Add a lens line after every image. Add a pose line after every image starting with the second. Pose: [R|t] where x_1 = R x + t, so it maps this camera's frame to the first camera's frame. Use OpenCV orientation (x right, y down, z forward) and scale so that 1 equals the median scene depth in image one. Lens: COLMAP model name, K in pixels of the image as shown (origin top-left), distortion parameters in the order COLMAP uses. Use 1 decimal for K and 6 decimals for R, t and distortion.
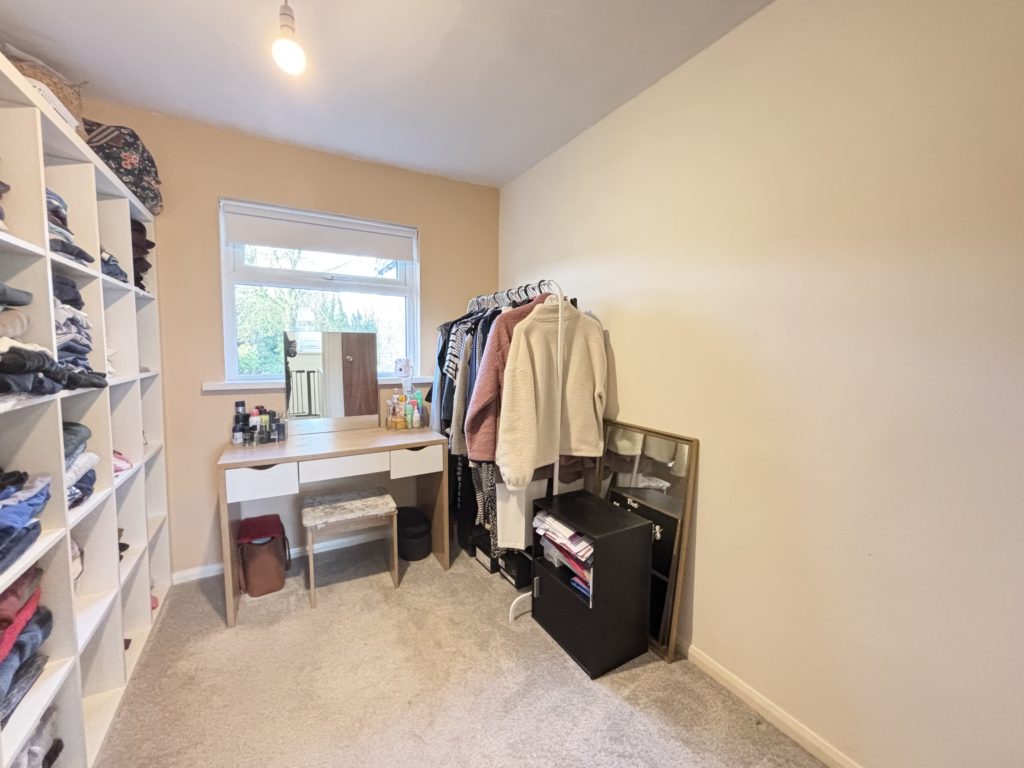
lens RADIAL K [[411.6, 0, 512.0], [0, 411.6, 381.3], [0, 0, 1]] dist [0.002991, -0.000182]
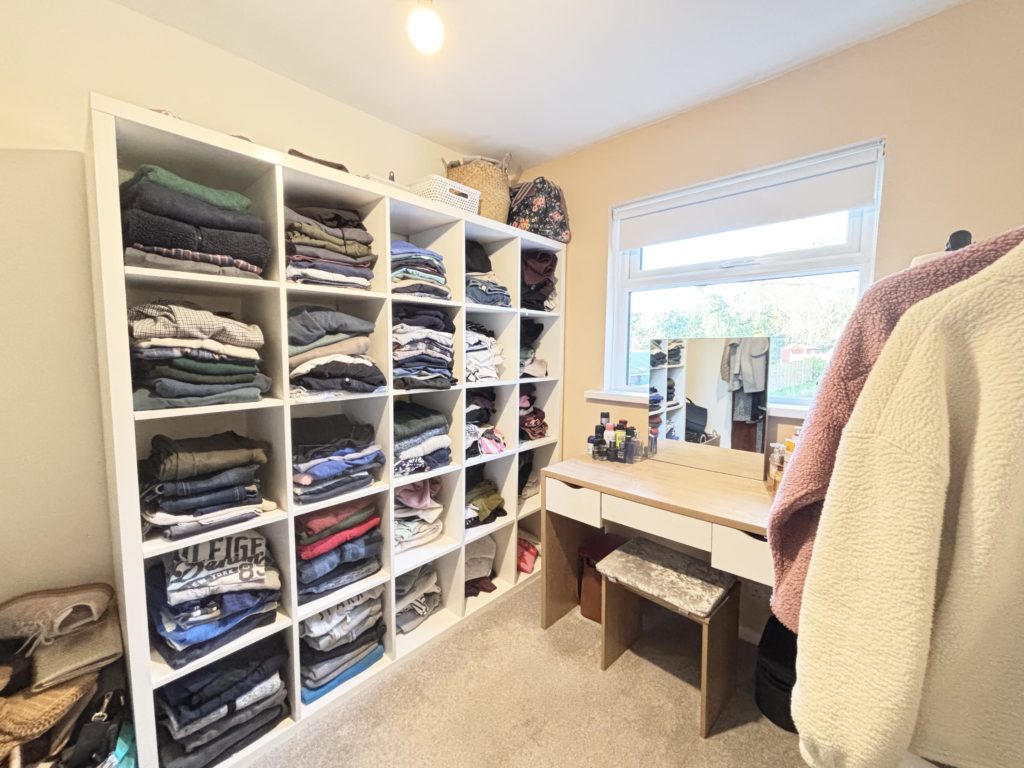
lens RADIAL K [[411.6, 0, 512.7], [0, 411.6, 383.3], [0, 0, 1]] dist [0.002991, -0.000182]
pose [[0.297171, 0.072227, -0.952089, 0.209149], [-0.077650, 0.995660, 0.051296, -0.056286], [0.951662, 0.058686, 0.301490, 0.511176]]
